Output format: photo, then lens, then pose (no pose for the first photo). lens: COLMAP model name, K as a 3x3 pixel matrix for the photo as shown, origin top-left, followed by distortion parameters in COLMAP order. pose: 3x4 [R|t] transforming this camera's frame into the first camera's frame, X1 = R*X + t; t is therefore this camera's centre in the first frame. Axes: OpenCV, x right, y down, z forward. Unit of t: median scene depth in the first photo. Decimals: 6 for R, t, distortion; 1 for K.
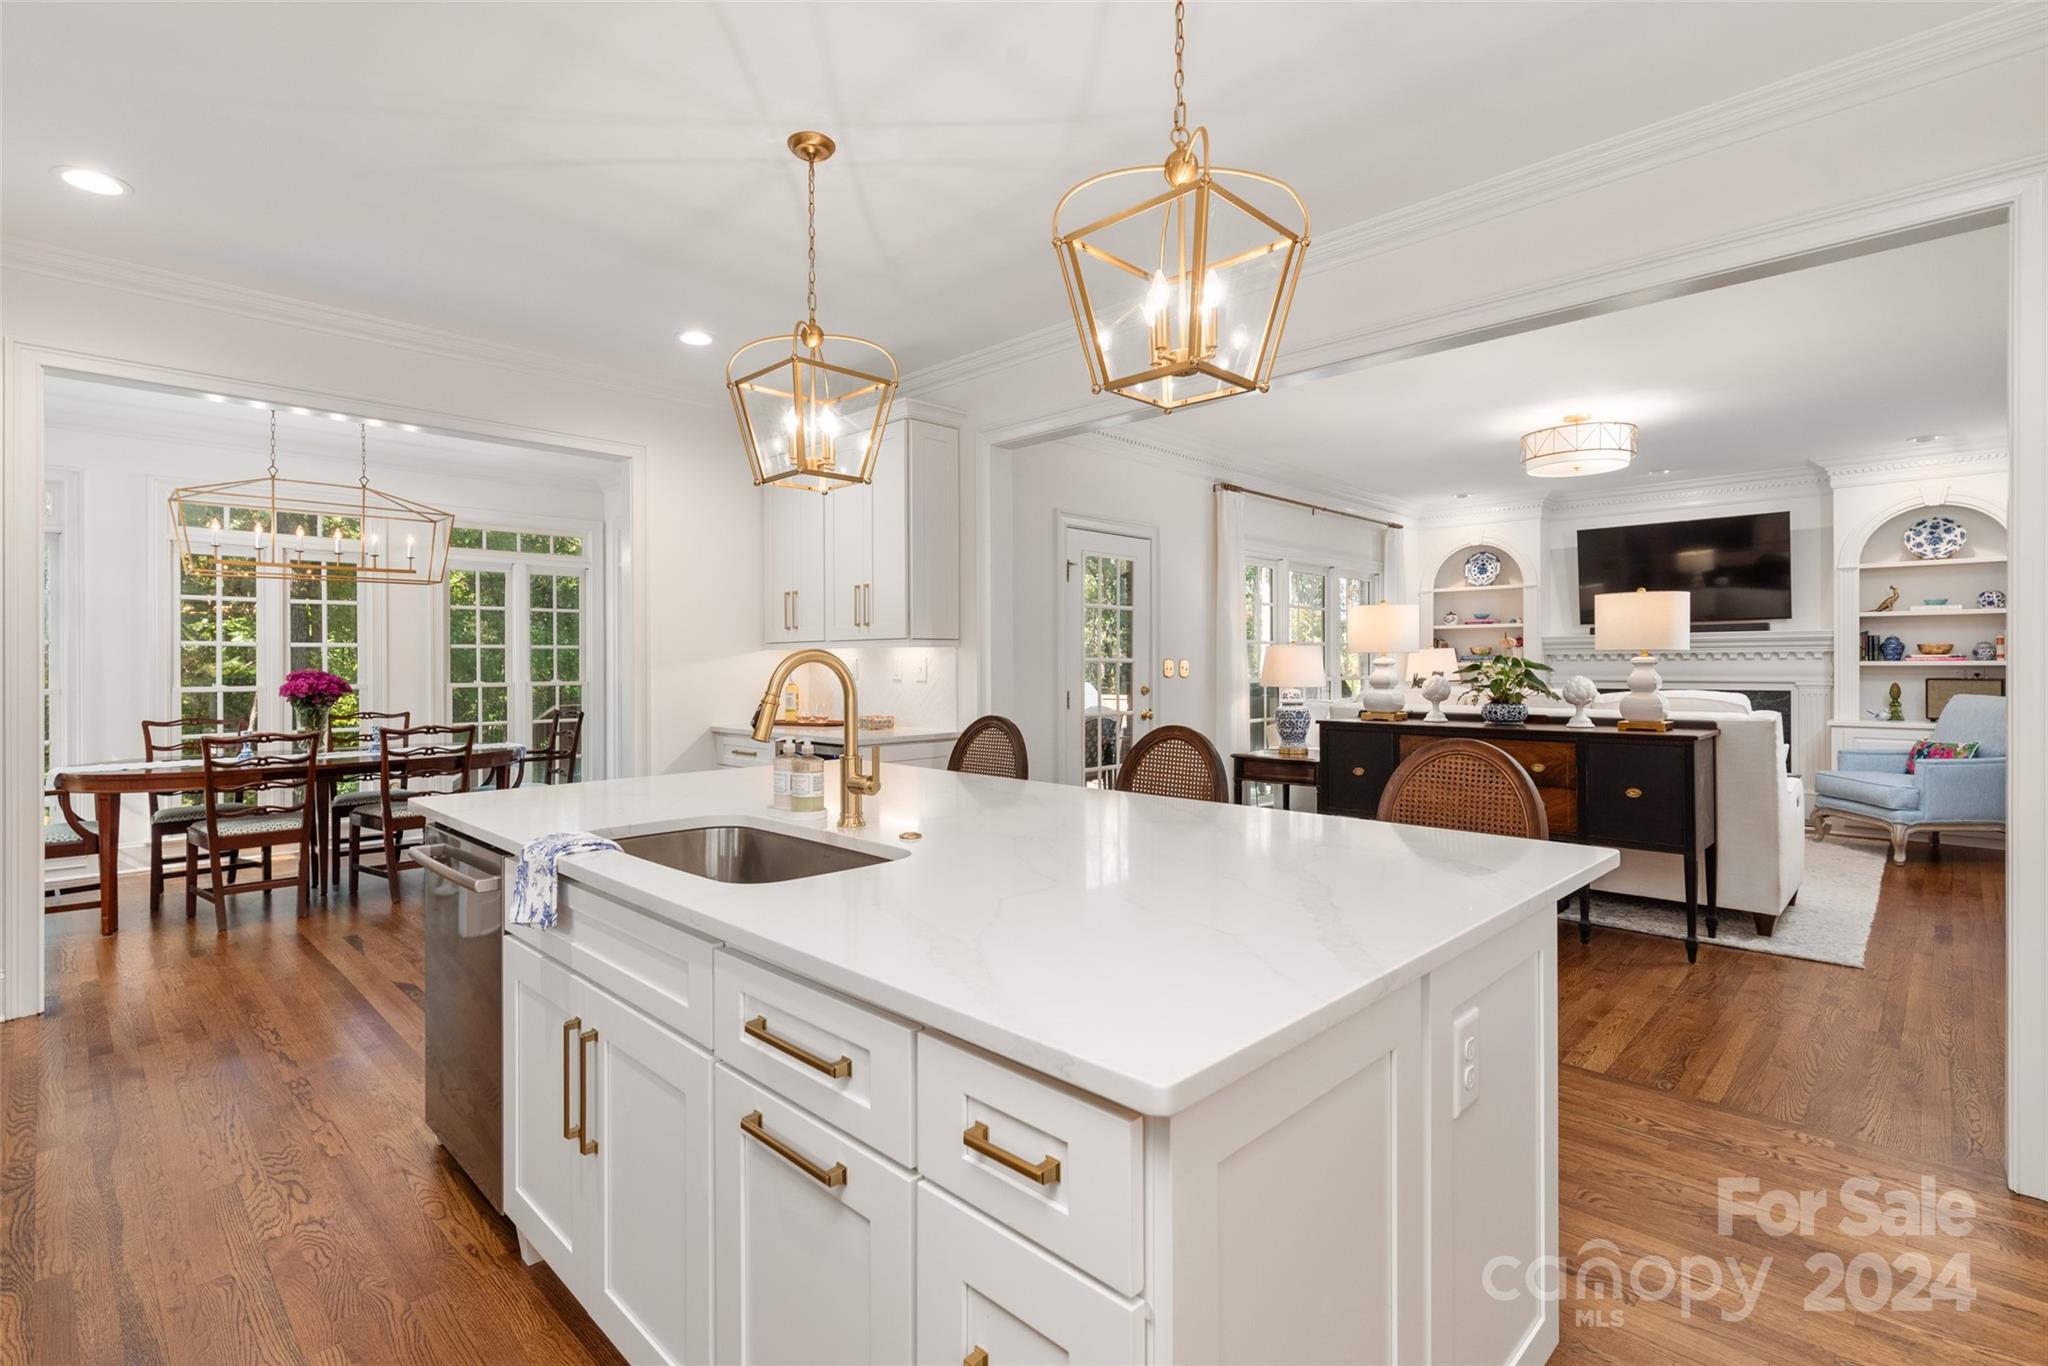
lens RADIAL K [[946.6, 0, 1019.6], [0, 946.6, 670.5], [0, 0, 1]] dist [0.005073, -0.001342]
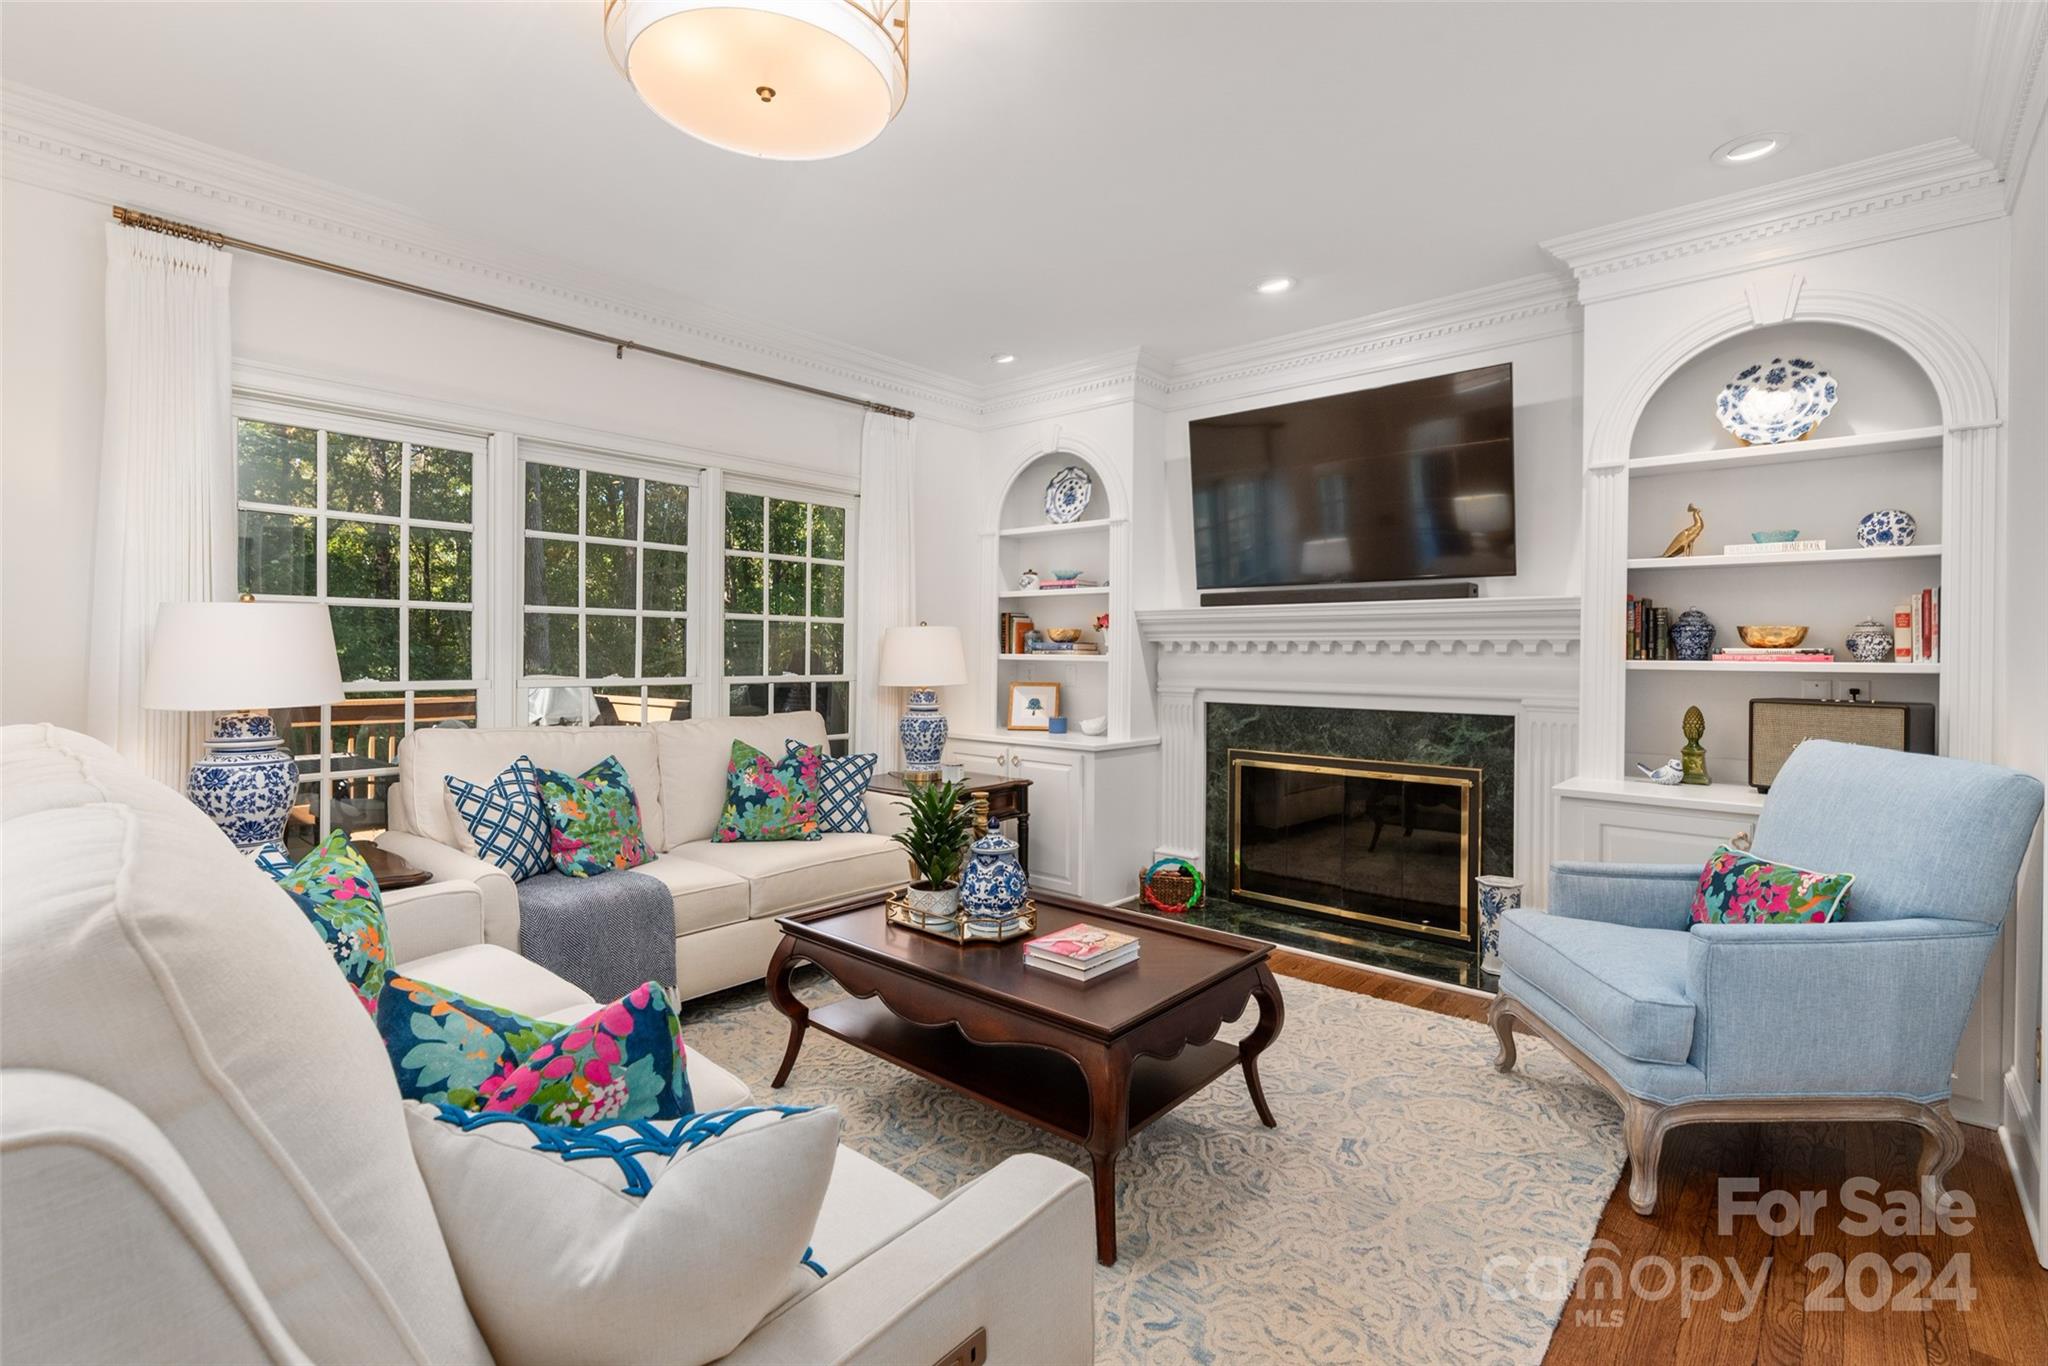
lens RADIAL K [[946.6, 0, 1020.8], [0, 946.6, 660.8], [0, 0, 1]] dist [0.005073, -0.001342]
pose [[0.998250, 0.009344, 0.058387, 0.558233], [-0.009593, 0.999946, 0.003986, -0.008273], [-0.058346, -0.004539, 0.998286, 0.545745]]
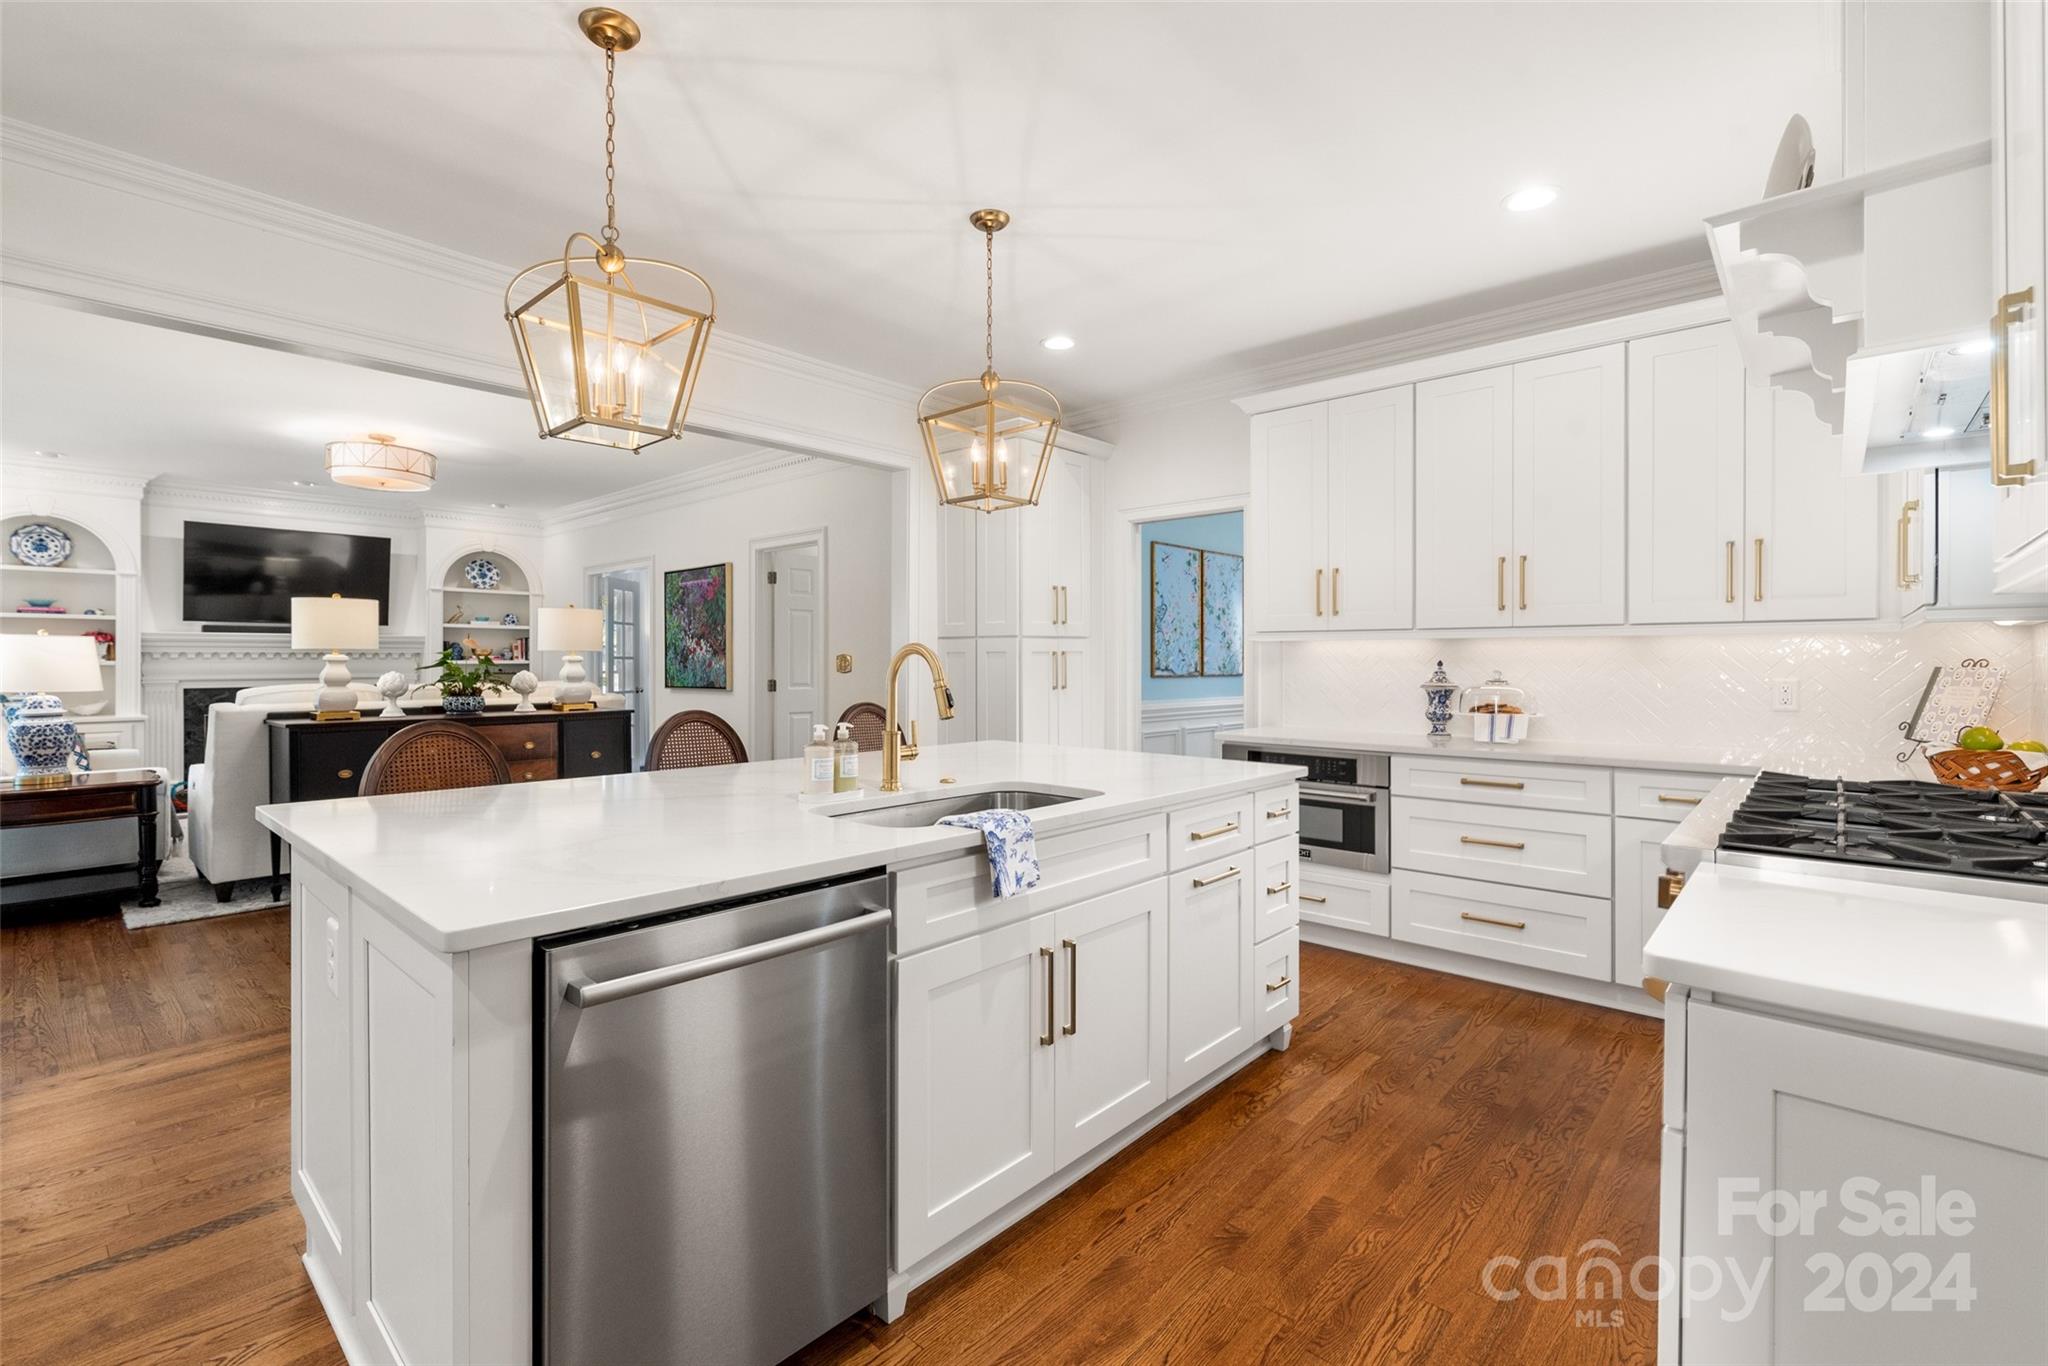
lens RADIAL K [[895.0, 0, 997.4], [0, 895.0, 665.1], [0, 0, 1]] dist [0.001734, -0.000184]
pose [[-0.037105, -0.000326, 0.999311, -0.402194], [0.005956, 0.999982, 0.000547, 0.000661], [-0.999294, 0.005972, -0.037102, 0.278218]]
